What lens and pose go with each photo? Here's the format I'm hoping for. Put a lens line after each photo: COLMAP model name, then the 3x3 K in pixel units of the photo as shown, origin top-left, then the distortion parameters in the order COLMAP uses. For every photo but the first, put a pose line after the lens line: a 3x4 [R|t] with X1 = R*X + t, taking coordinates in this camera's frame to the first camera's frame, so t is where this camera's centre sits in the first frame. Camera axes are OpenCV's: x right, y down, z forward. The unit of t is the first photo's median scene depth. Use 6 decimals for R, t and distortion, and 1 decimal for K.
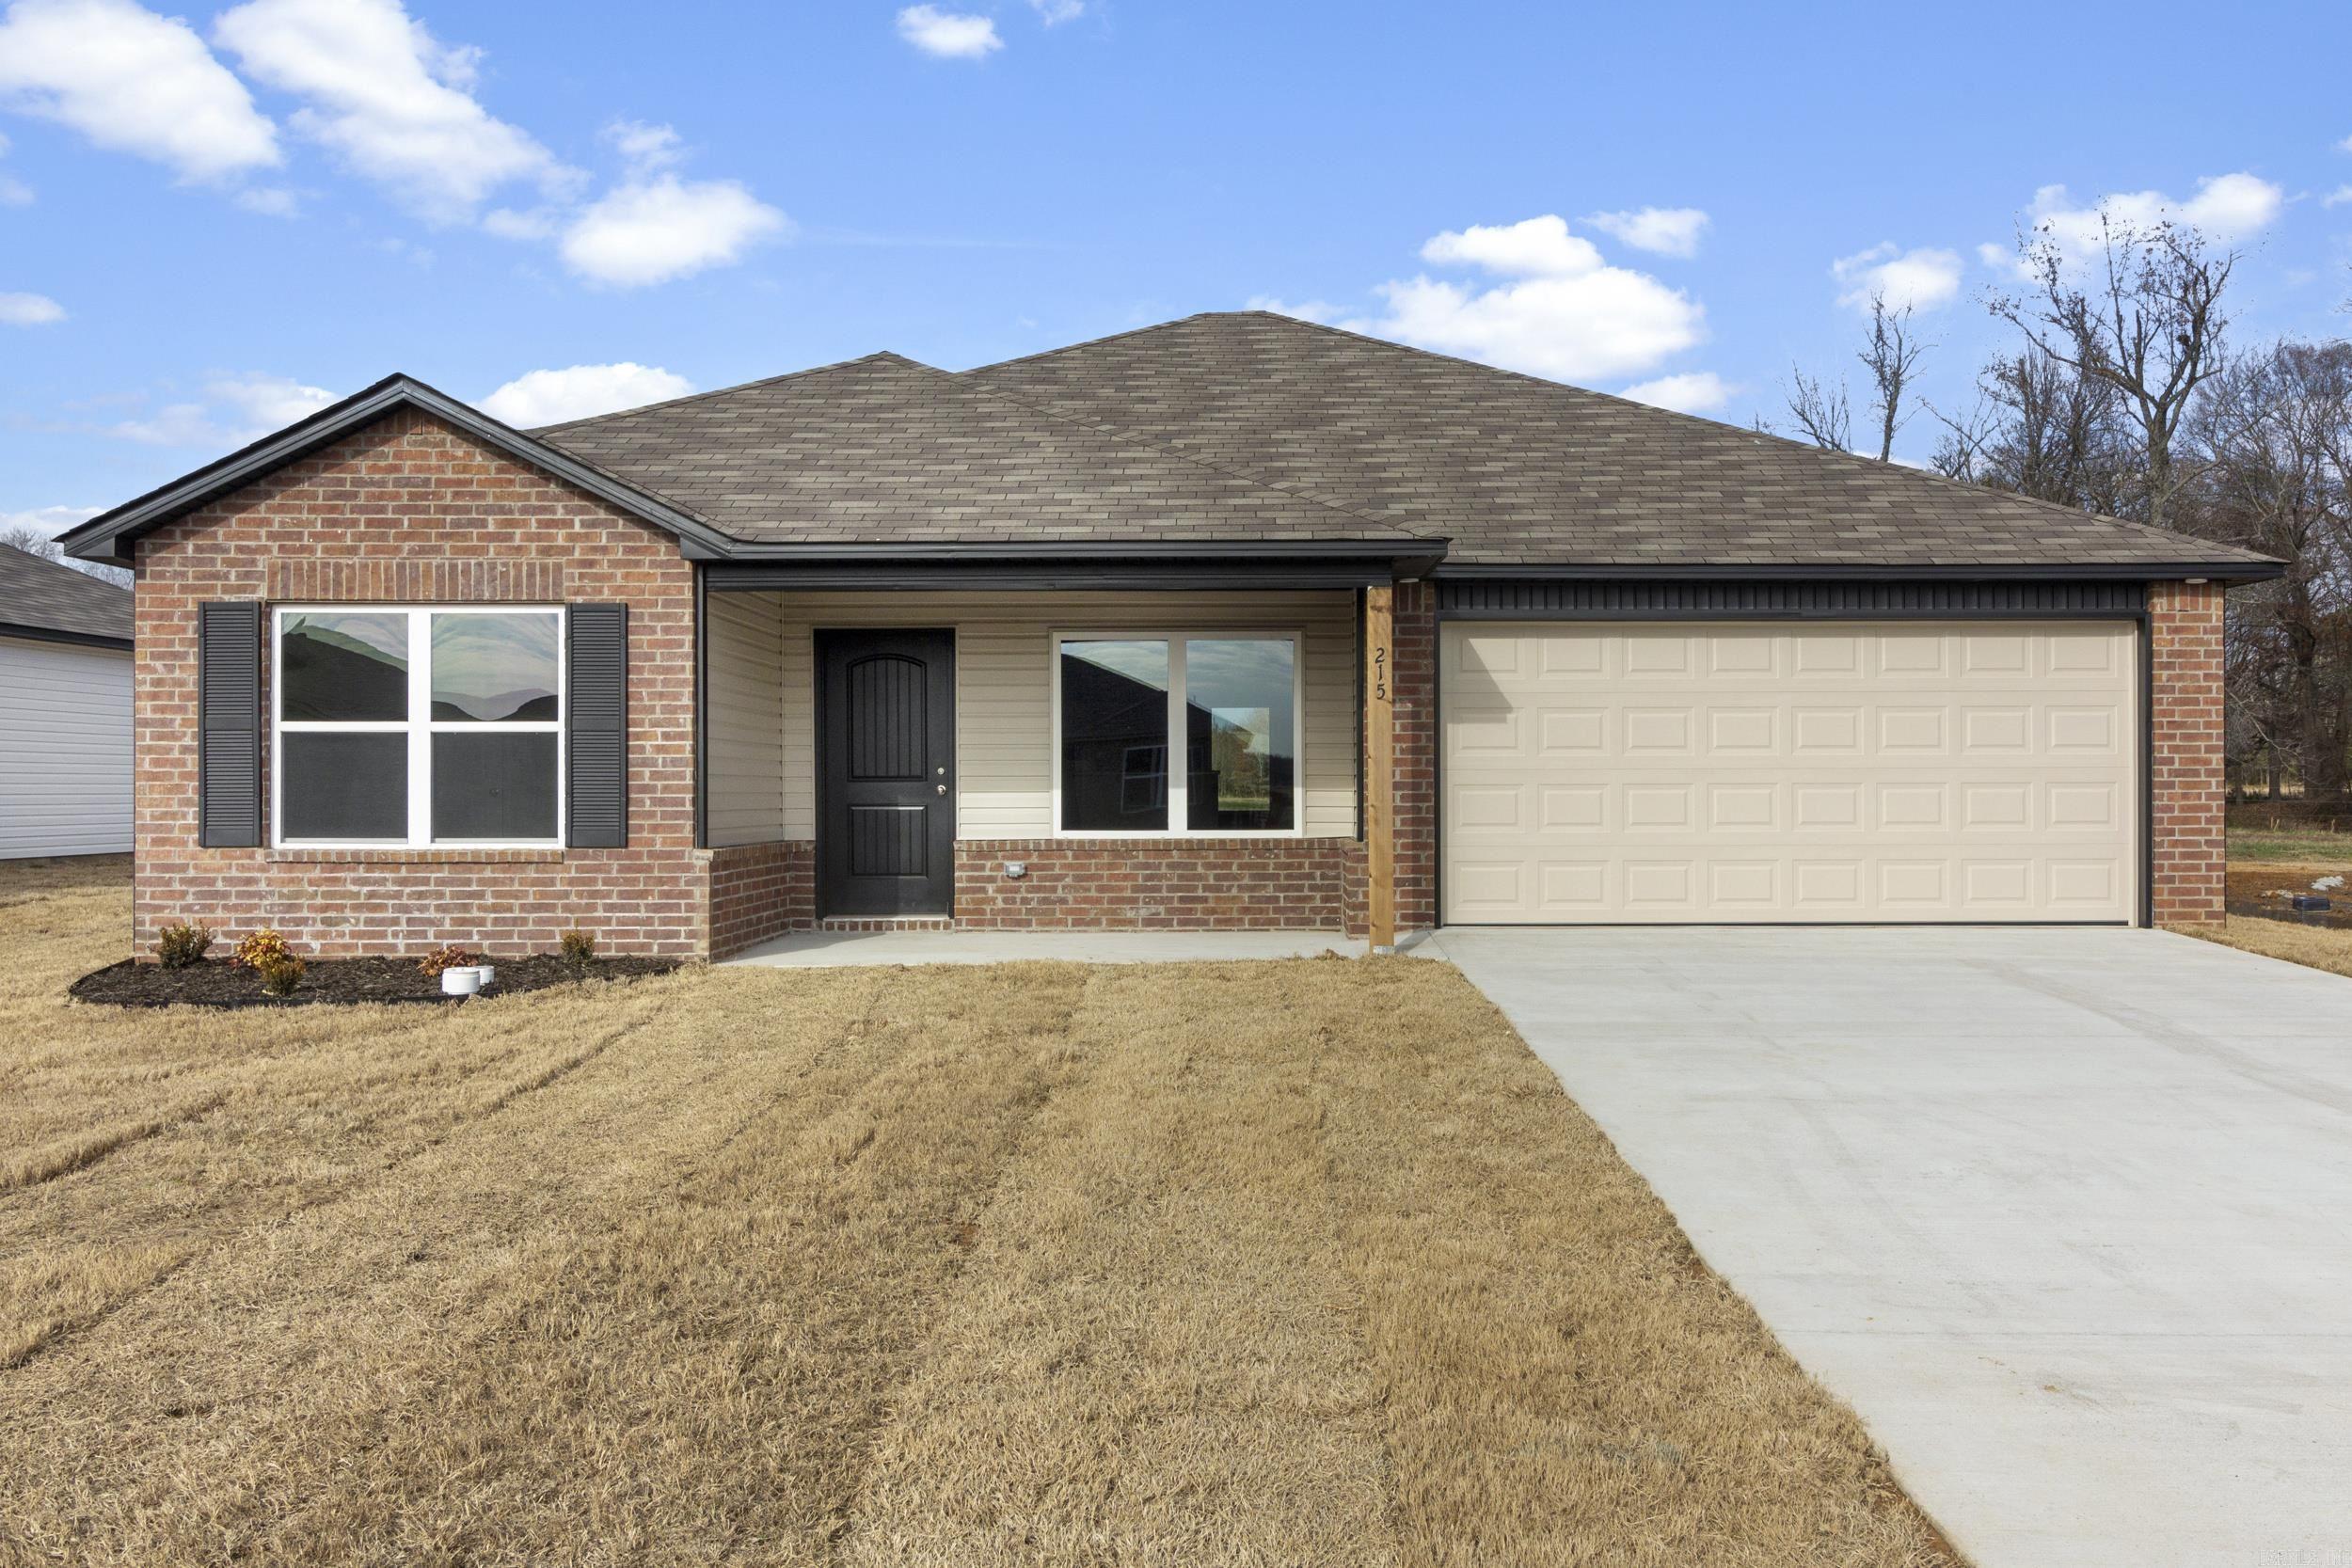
lens RADIAL K [[1780.7, 0, 1220.1], [0, 1780.7, 763.9], [0, 0, 1]] dist [0.007729, 0.003115]
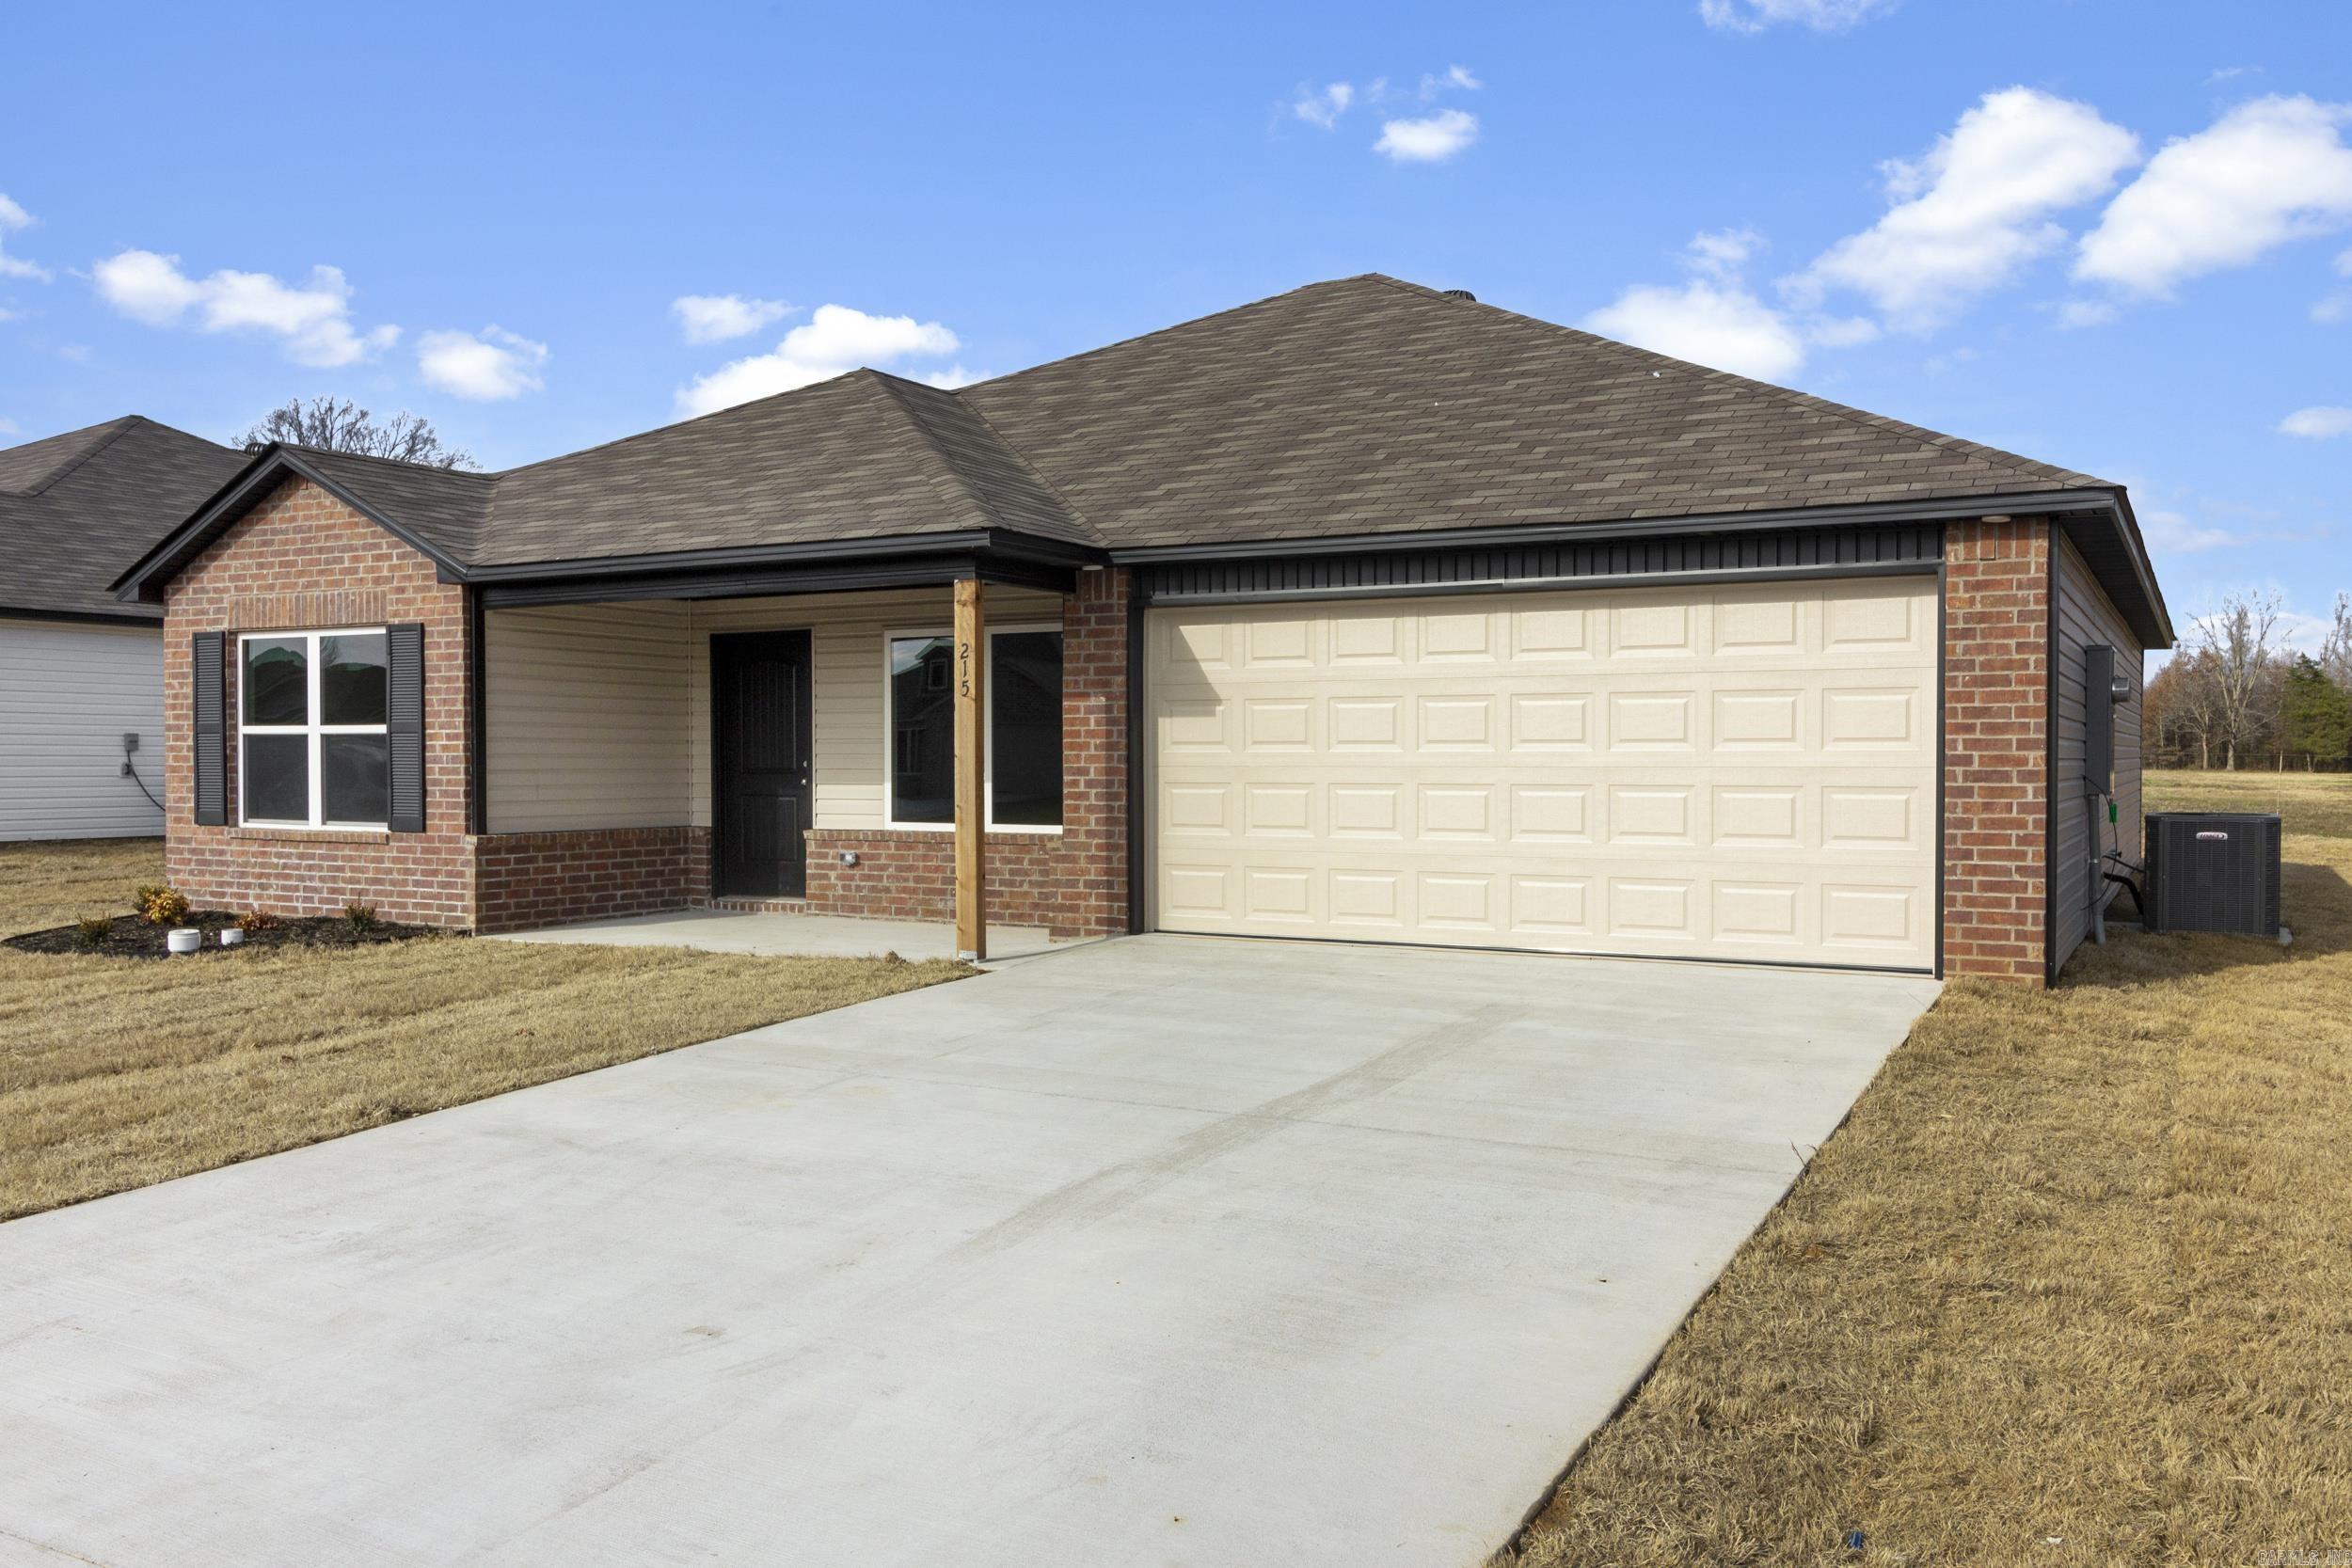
lens RADIAL K [[1780.7, 0, 1236.6], [0, 1780.7, 768.0], [0, 0, 1]] dist [0.007729, 0.003115]
pose [[0.885936, 0.005390, -0.463777, 0.610890], [0.003941, 0.999809, 0.019147, -0.014003], [0.463792, -0.018791, 0.885745, 0.190548]]
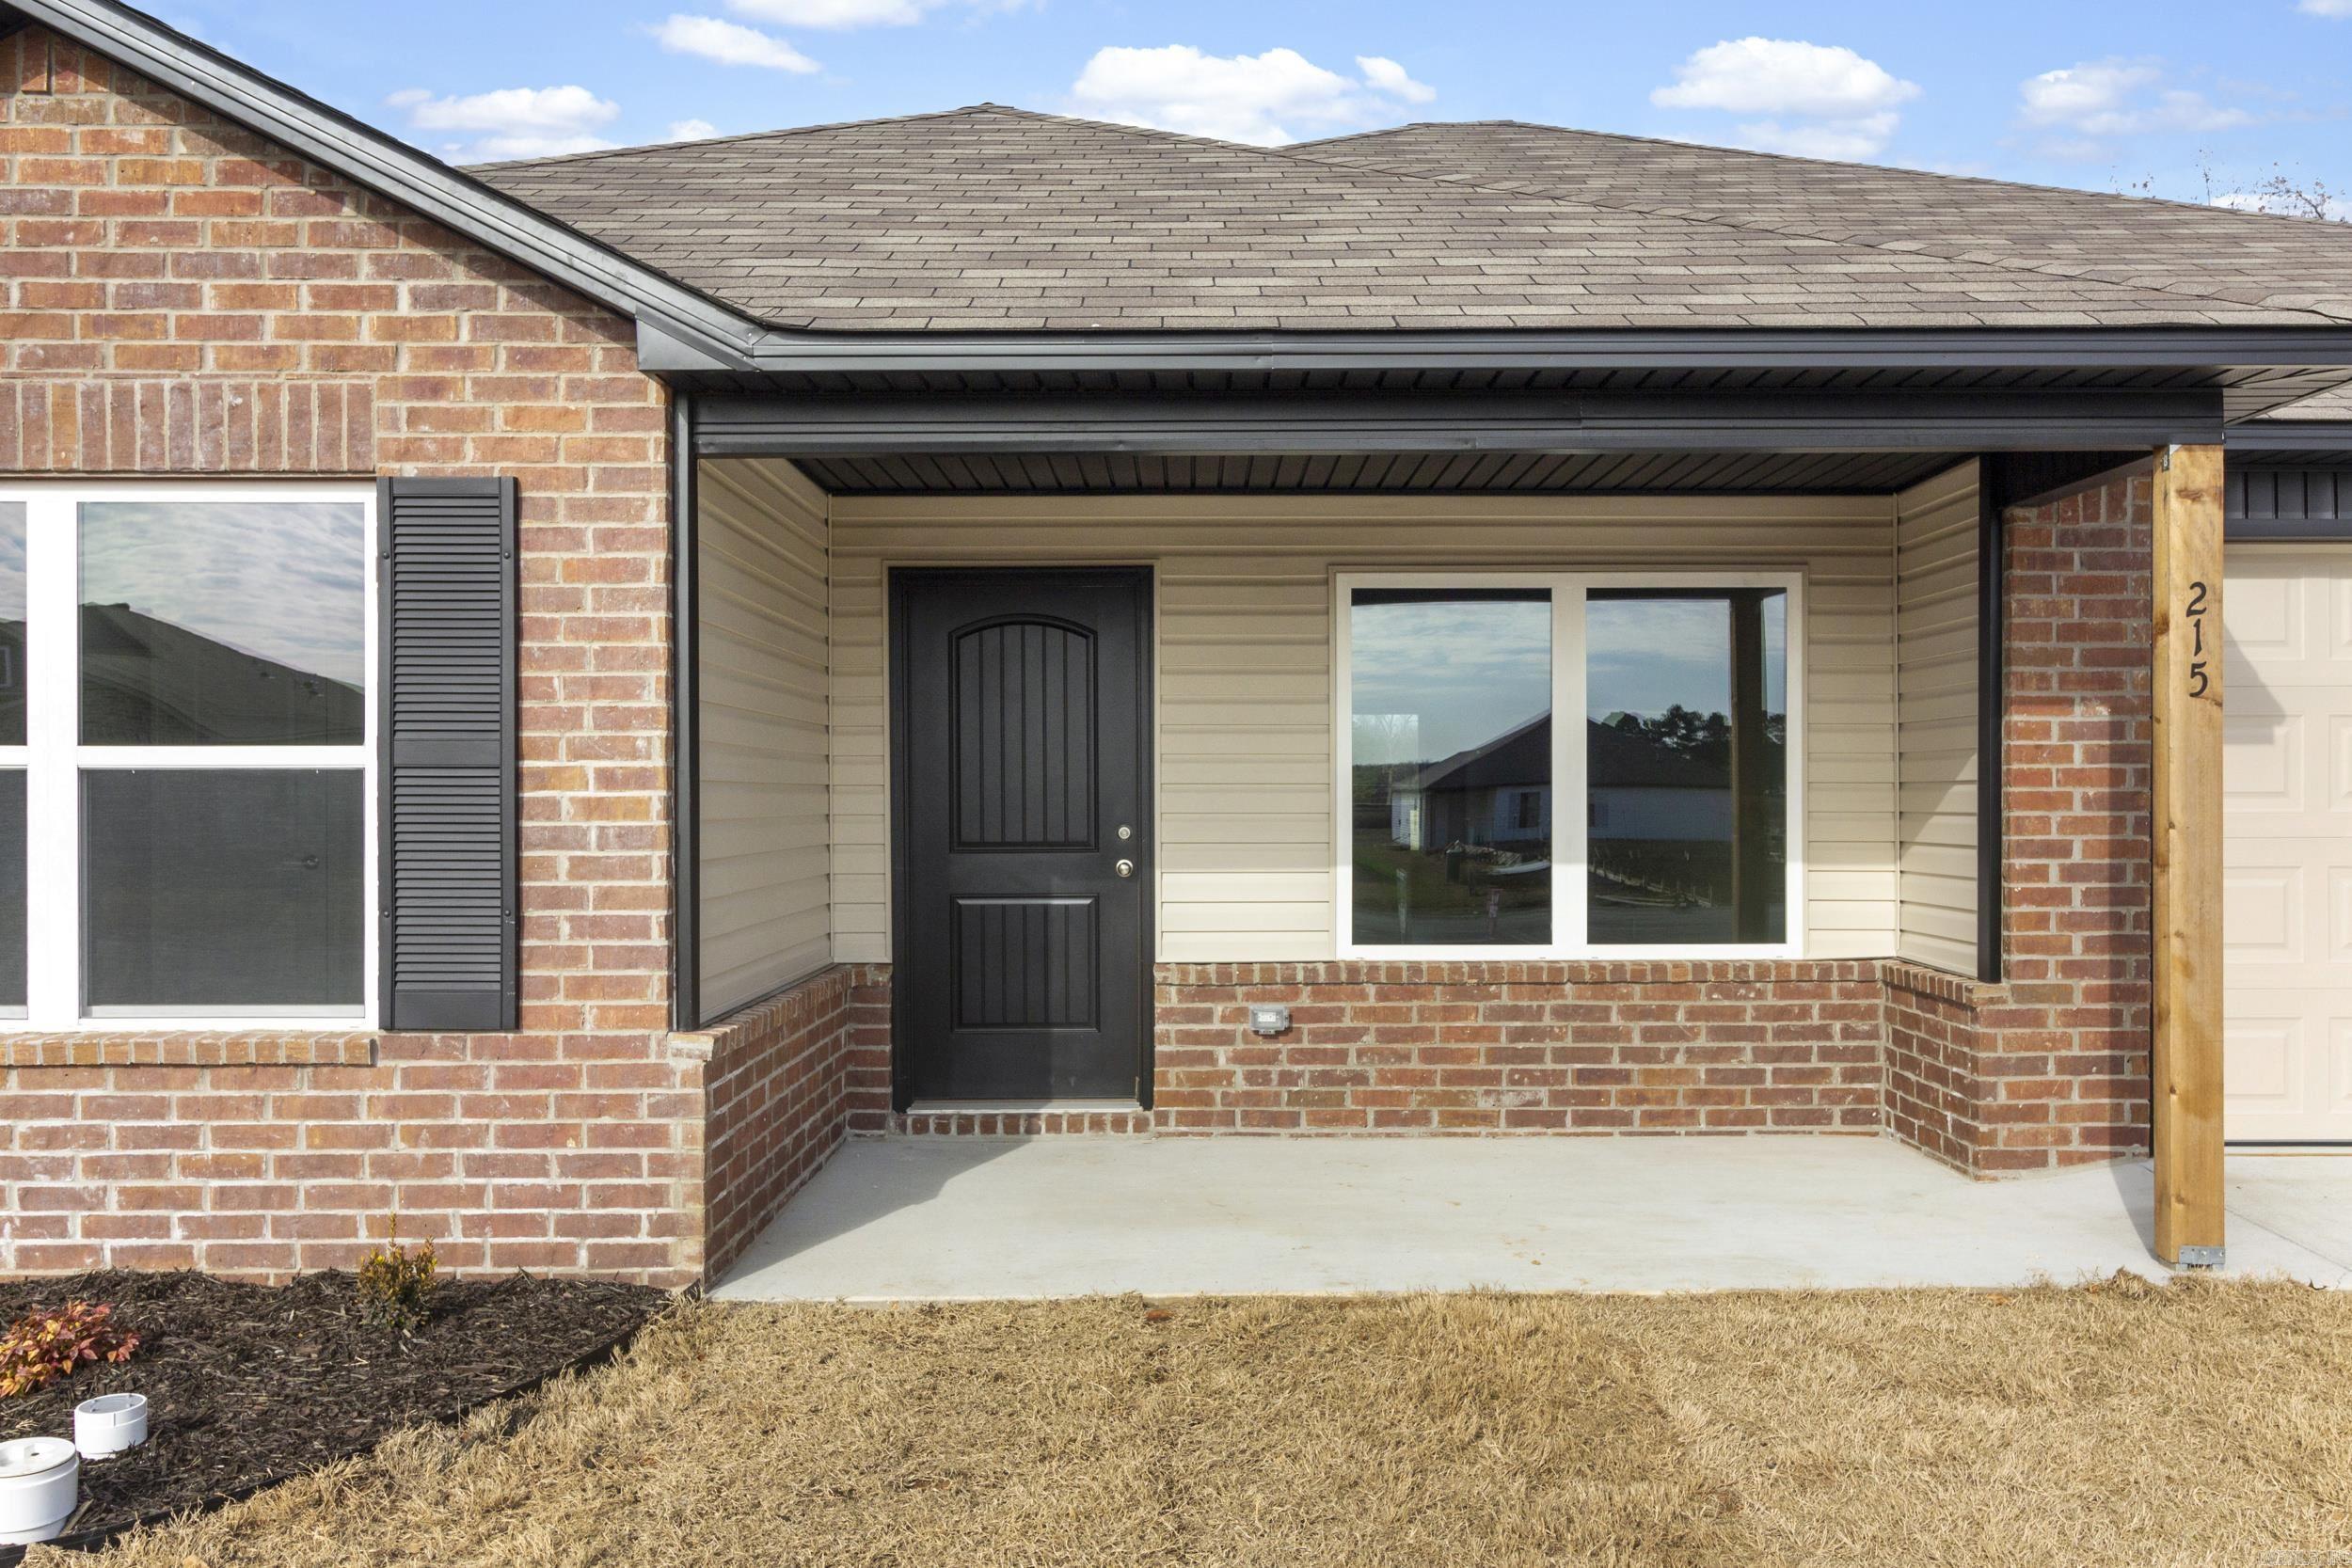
lens RADIAL K [[1780.7, 0, 1176.3], [0, 1780.7, 787.6], [0, 0, 1]] dist [0.007729, 0.003115]
pose [[0.999996, 0.000766, -0.002609, -0.151022], [-0.000742, 0.999958, 0.009089, -0.015742], [0.002616, -0.009087, 0.999955, 0.501000]]
